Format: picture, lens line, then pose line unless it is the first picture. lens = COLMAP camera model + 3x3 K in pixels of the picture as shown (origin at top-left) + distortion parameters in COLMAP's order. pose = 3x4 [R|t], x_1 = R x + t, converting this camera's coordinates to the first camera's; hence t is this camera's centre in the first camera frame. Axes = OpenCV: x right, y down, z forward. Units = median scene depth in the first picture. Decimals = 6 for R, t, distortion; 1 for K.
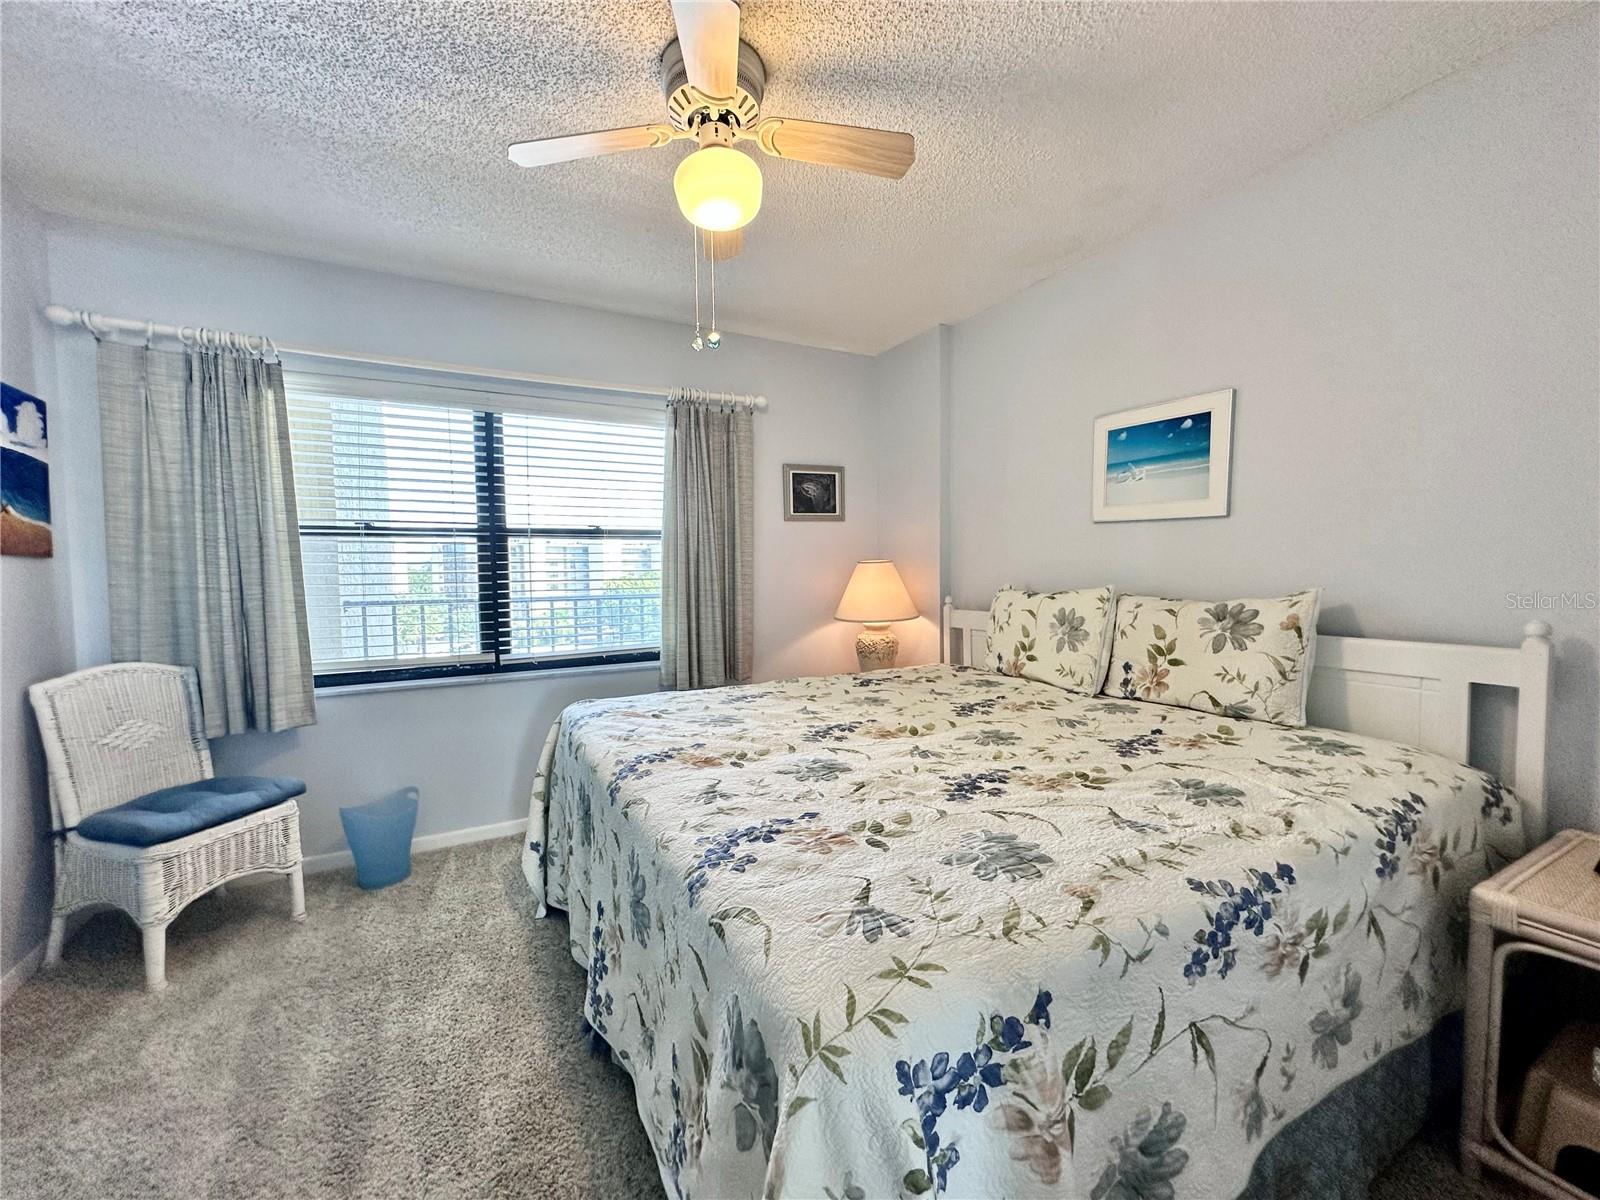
lens RADIAL K [[640.5, 0, 799.3], [0, 640.5, 600.5], [0, 0, 1]] dist [-0.000811, -0.000055]
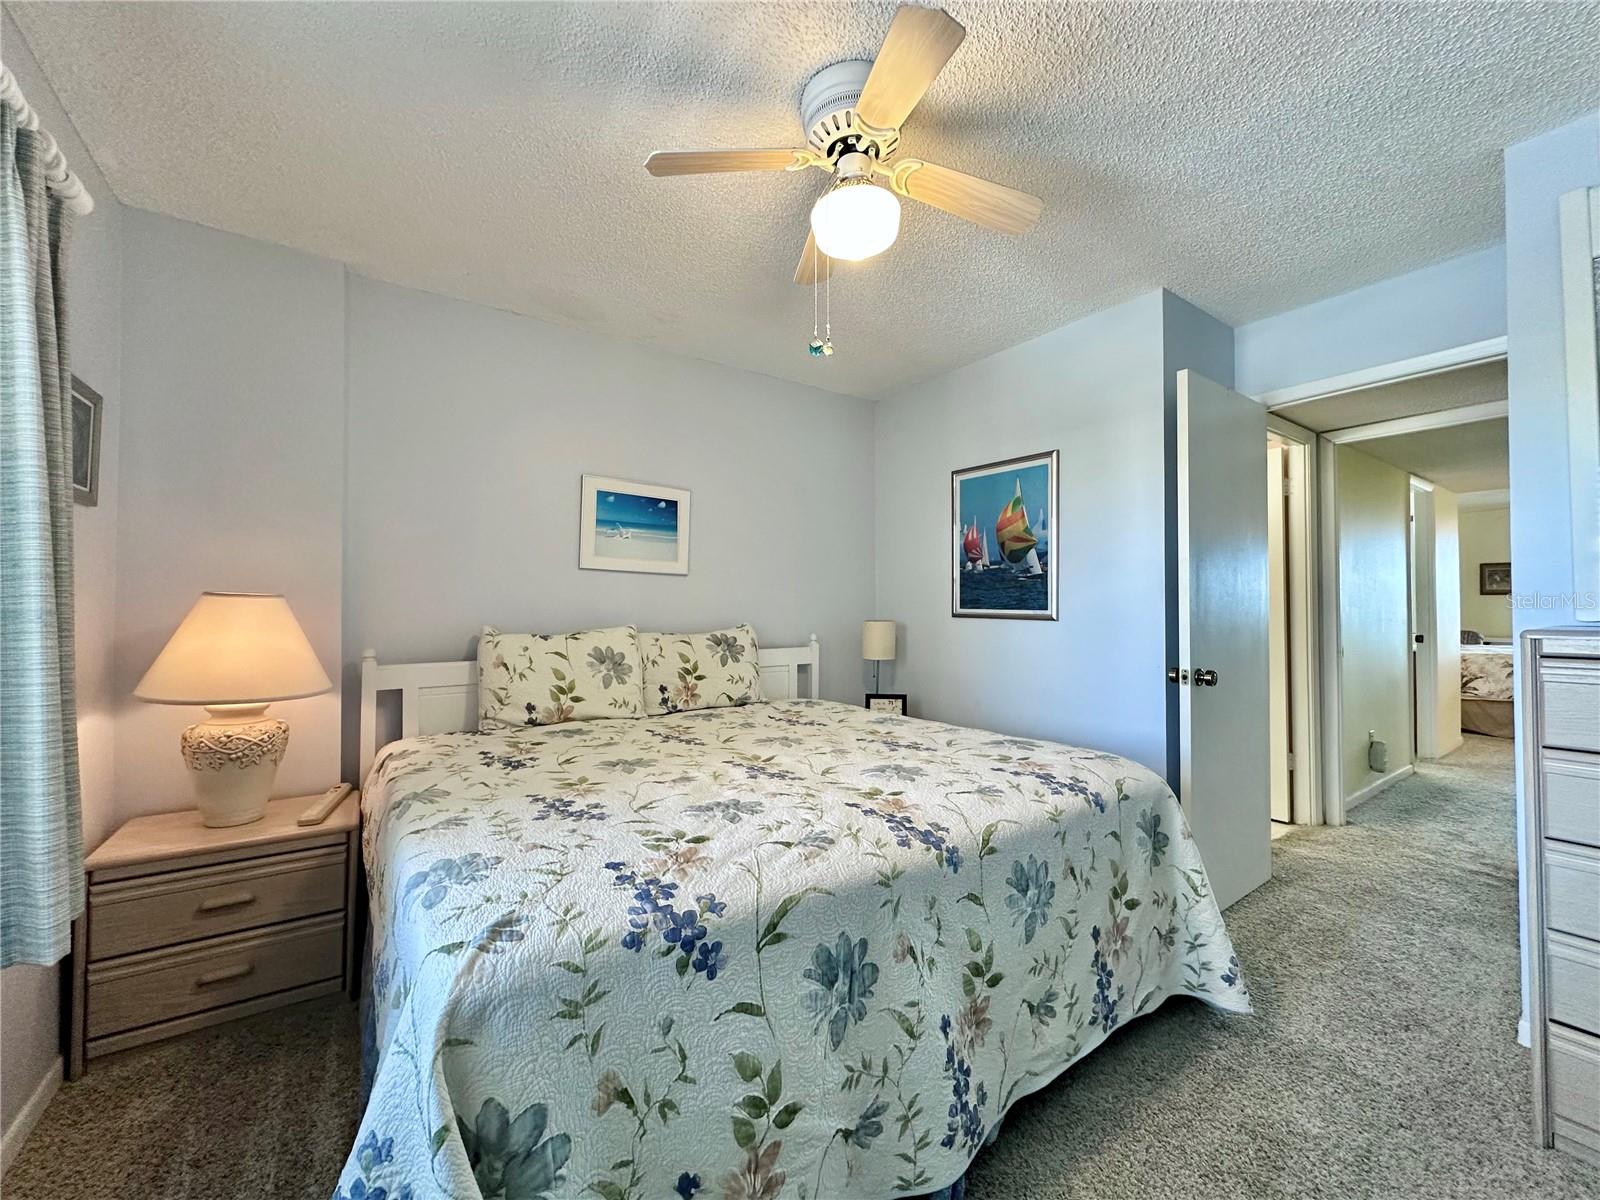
lens RADIAL K [[640.5, 0, 798.2], [0, 640.5, 601.2], [0, 0, 1]] dist [-0.000811, -0.000055]
pose [[-0.128968, 0.032504, 0.991116, -0.771403], [0.052803, 0.998270, -0.025868, -0.020917], [-0.990242, 0.048997, -0.130461, 0.896270]]
